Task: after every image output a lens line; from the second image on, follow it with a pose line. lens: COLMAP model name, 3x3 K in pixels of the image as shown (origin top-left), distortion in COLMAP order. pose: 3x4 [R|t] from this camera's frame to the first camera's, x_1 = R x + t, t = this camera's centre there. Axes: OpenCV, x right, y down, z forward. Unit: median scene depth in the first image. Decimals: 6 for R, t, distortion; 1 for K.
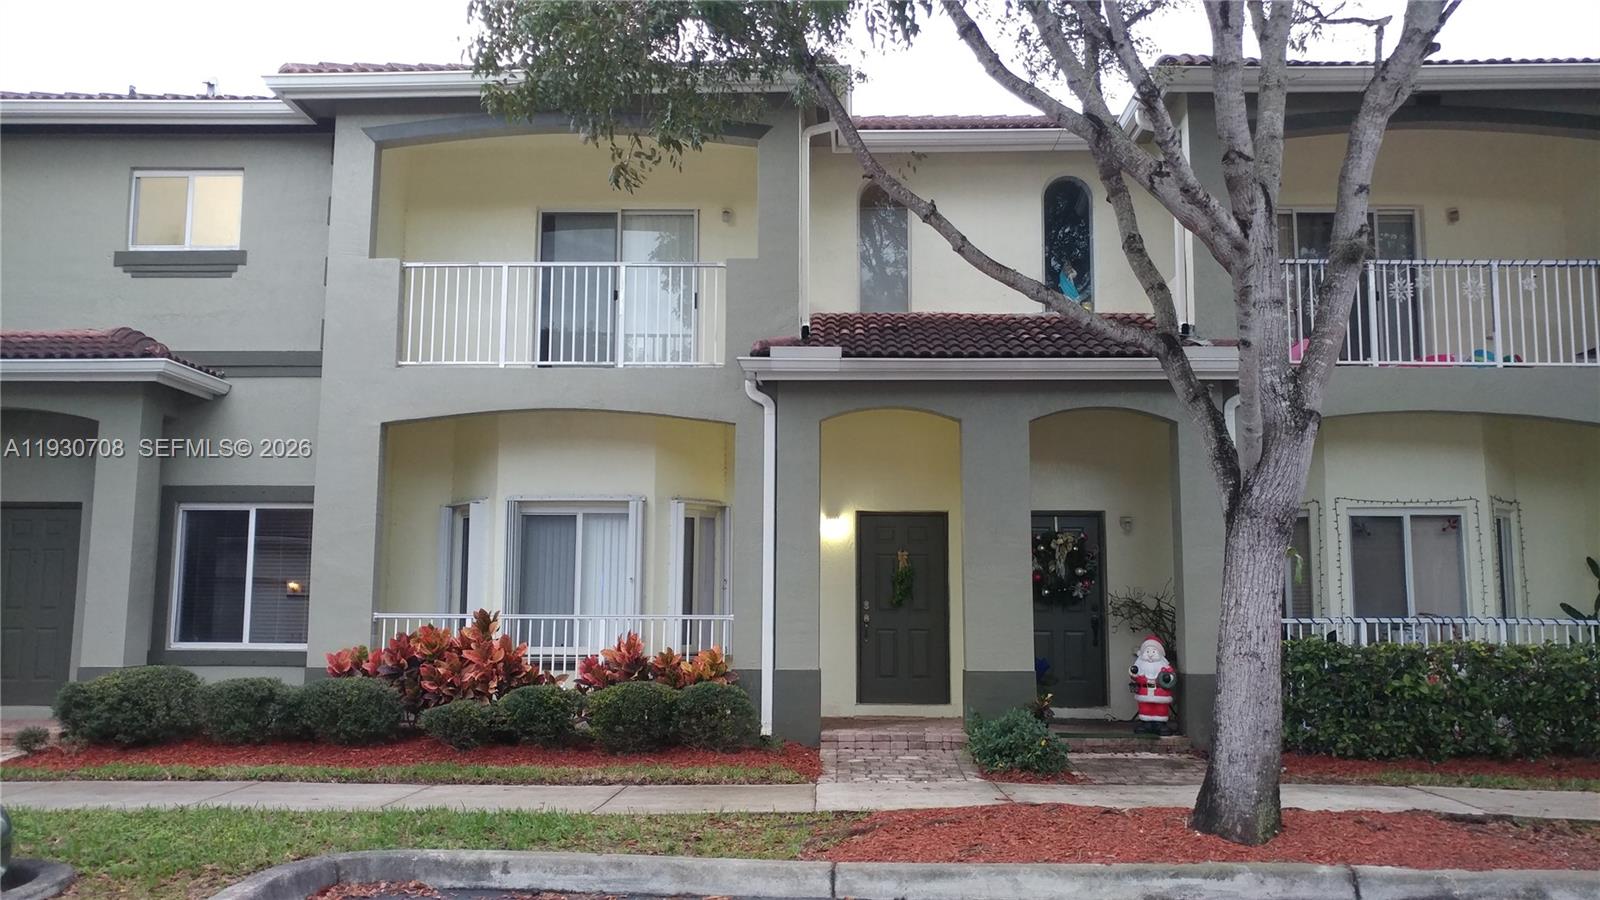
lens RADIAL K [[1365.9, 0, 800.0], [0, 1365.9, 450.0], [0, 0, 1]] dist [0.158262, -0.757843]
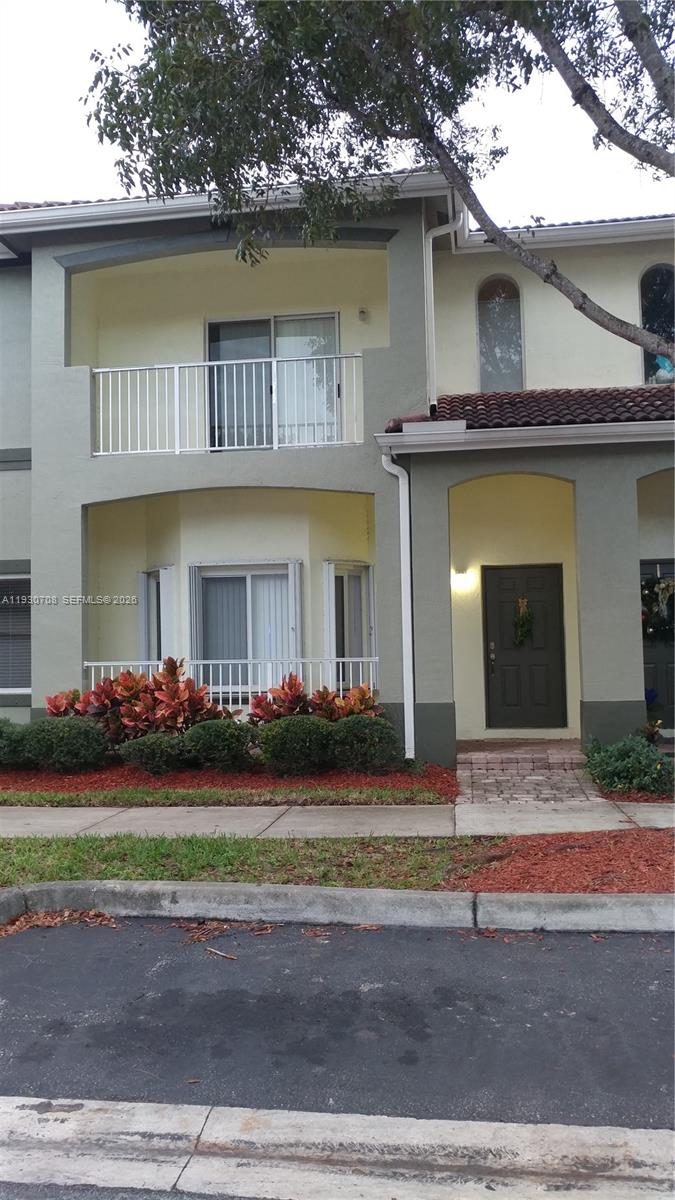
lens RADIAL K [[1024.5, 0, 337.5], [0, 1024.5, 600.0], [0, 0, 1]] dist [0.158262, -0.757843]
pose [[0.995148, -0.029828, -0.093759, 0.000279], [0.036614, 0.996768, 0.071511, 0.007407], [0.091323, -0.074597, 0.993023, 0.129387]]
